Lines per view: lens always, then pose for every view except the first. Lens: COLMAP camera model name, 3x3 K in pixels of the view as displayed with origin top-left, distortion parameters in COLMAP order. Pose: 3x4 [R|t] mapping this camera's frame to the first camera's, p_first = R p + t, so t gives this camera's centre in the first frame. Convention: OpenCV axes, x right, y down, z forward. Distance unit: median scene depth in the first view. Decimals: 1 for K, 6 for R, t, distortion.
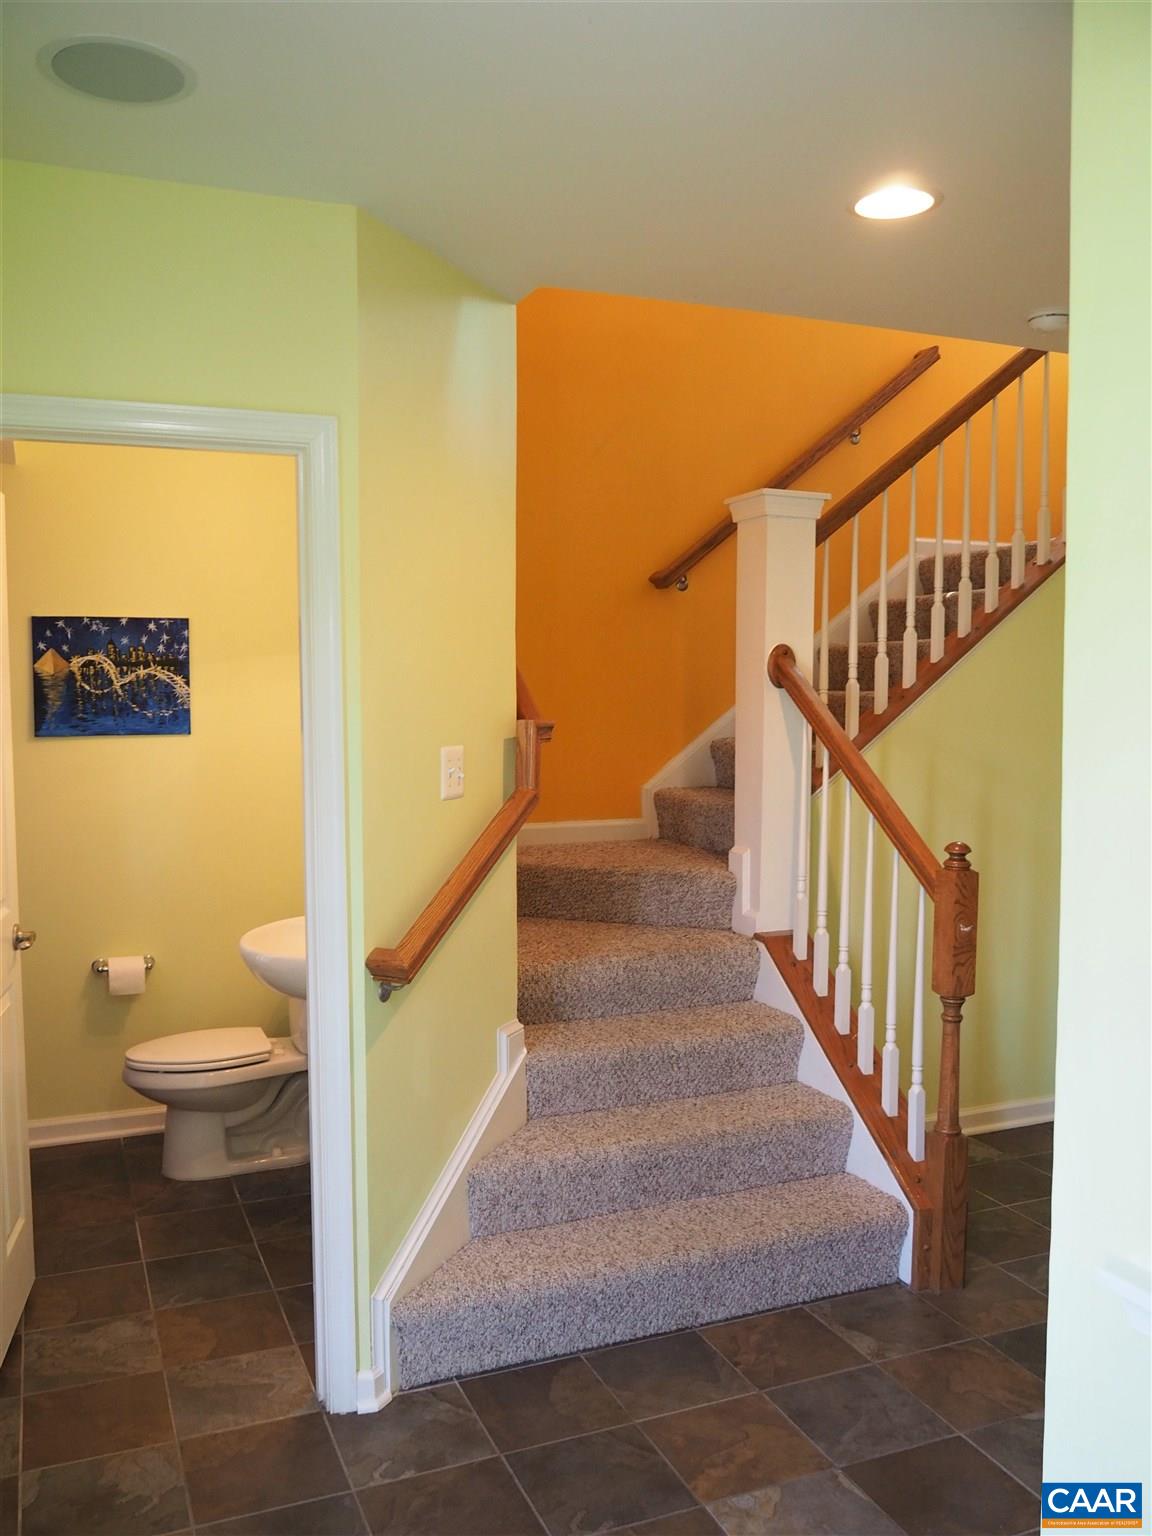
lens RADIAL K [[1288.1, 0, 576.0], [0, 1288.1, 768.0], [0, 0, 1]] dist [-0.041661, 0.008402]
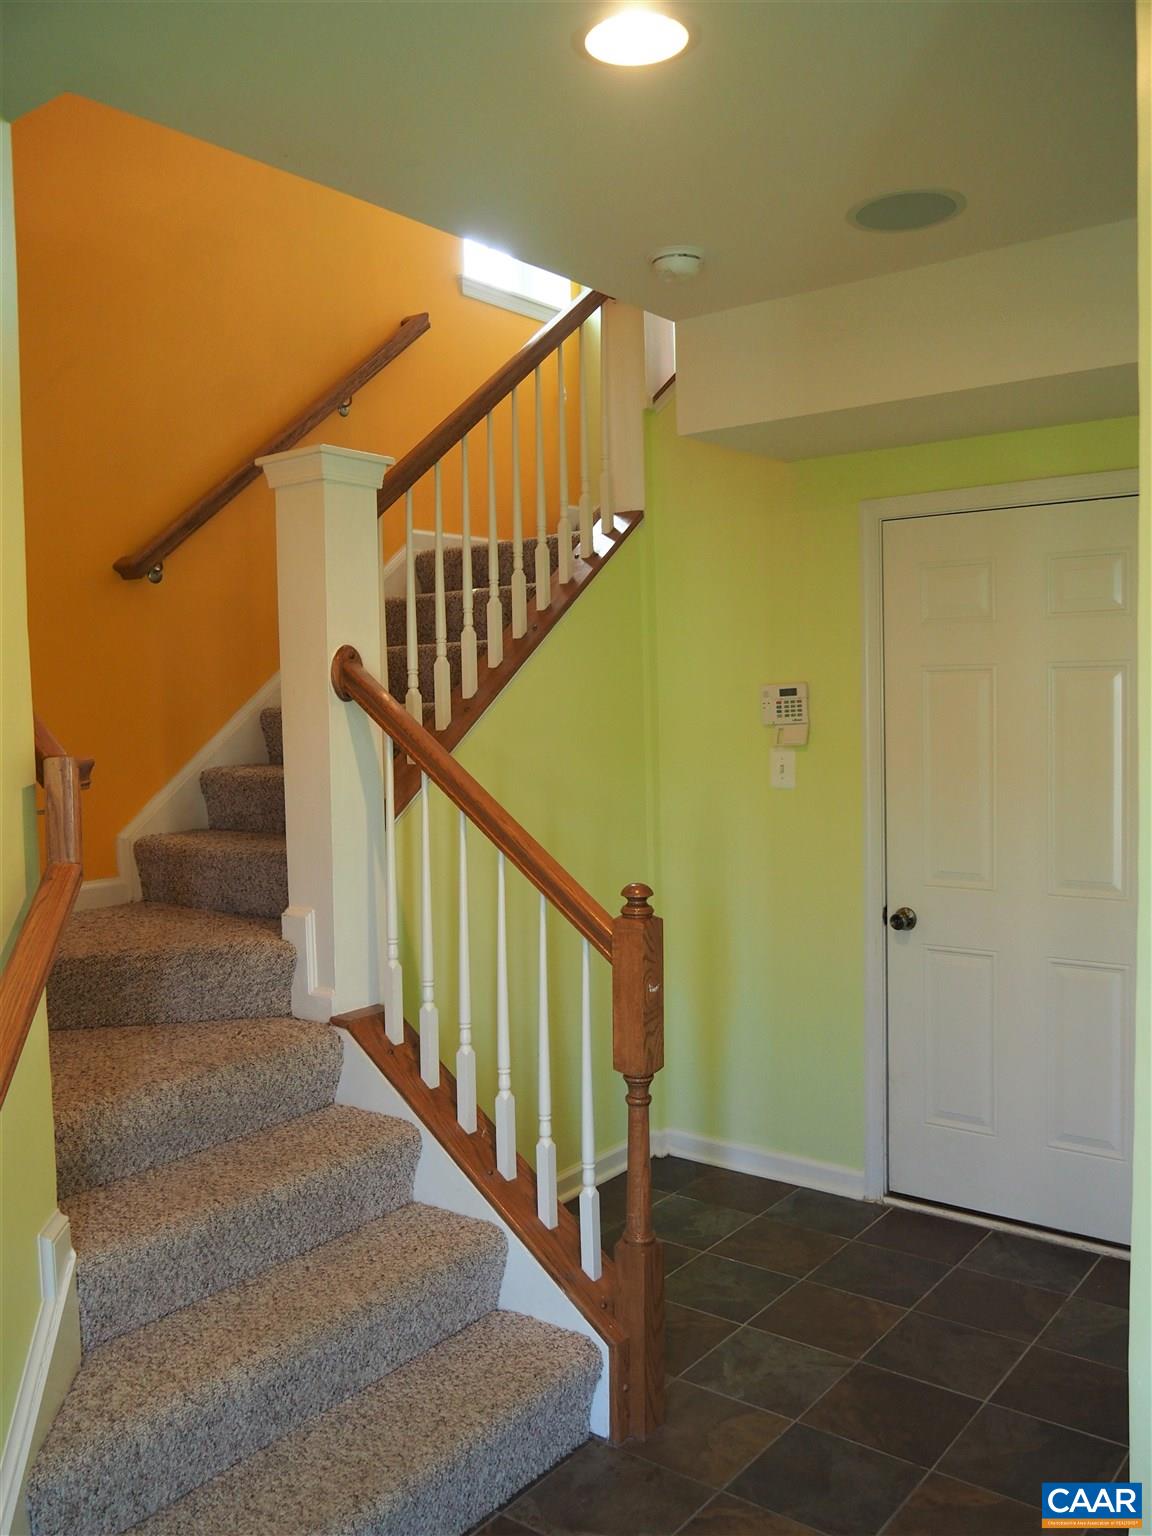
lens RADIAL K [[1288.1, 0, 576.0], [0, 1288.1, 768.0], [0, 0, 1]] dist [-0.041661, 0.008402]
pose [[0.870164, -0.049831, 0.490236, -0.115159], [0.056299, 0.998413, 0.001556, -0.016276], [-0.489535, 0.026246, 0.871589, 0.272068]]
